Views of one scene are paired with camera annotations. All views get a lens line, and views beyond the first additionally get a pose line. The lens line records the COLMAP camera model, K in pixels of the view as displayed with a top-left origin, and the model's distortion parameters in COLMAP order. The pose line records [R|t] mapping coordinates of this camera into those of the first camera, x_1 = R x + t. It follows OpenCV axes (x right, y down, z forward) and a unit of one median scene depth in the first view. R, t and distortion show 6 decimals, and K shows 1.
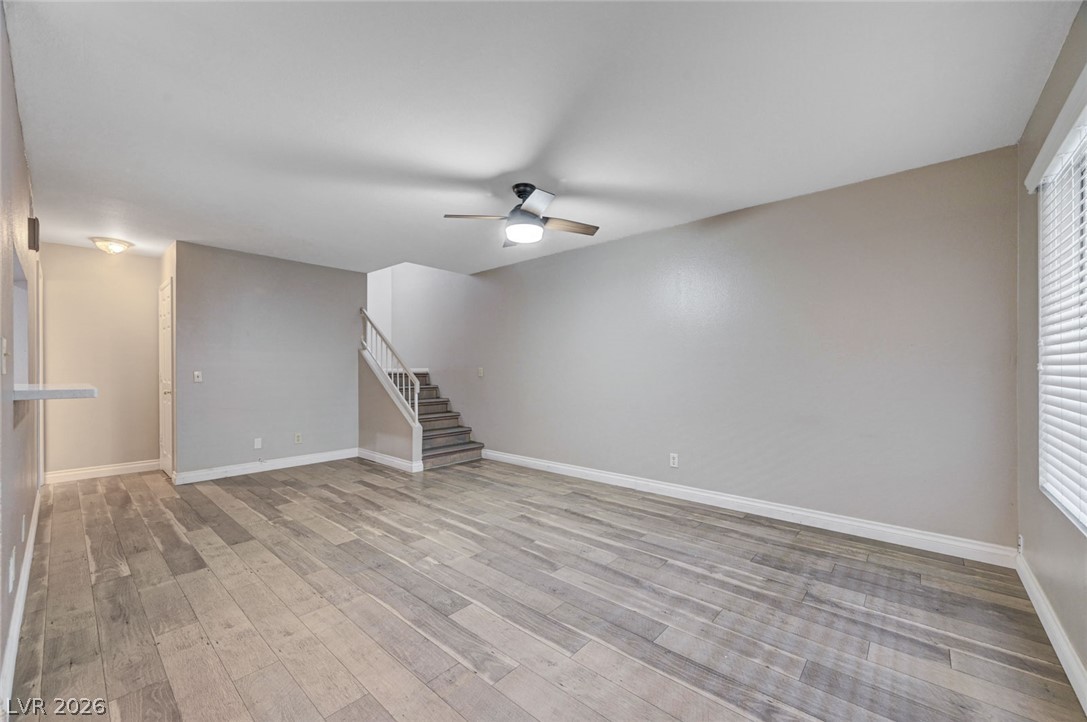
lens RADIAL K [[425.7, 0, 544.0], [0, 425.7, 368.6], [0, 0, 1]] dist [0.002732, 0.000294]
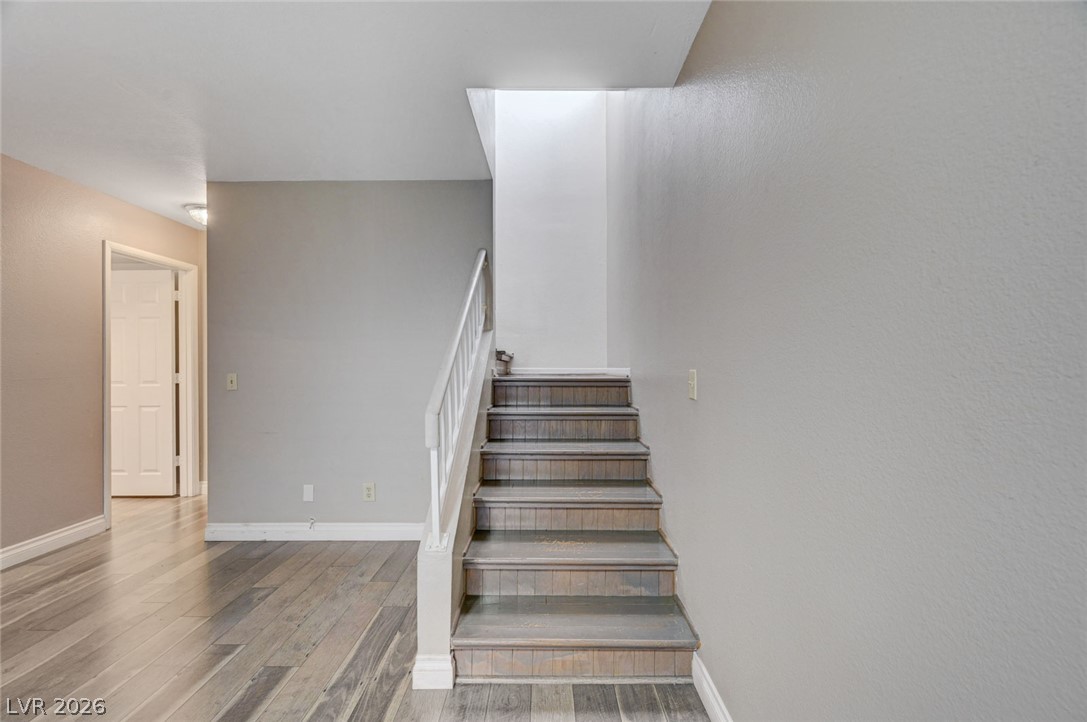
lens RADIAL K [[425.7, 0, 544.0], [0, 425.7, 368.6], [0, 0, 1]] dist [0.002732, 0.000294]
pose [[0.654432, 0.009722, -0.756058, 0.007126], [0.004109, 0.999857, 0.016414, -0.015691], [0.756109, -0.013848, 0.654299, 1.397697]]
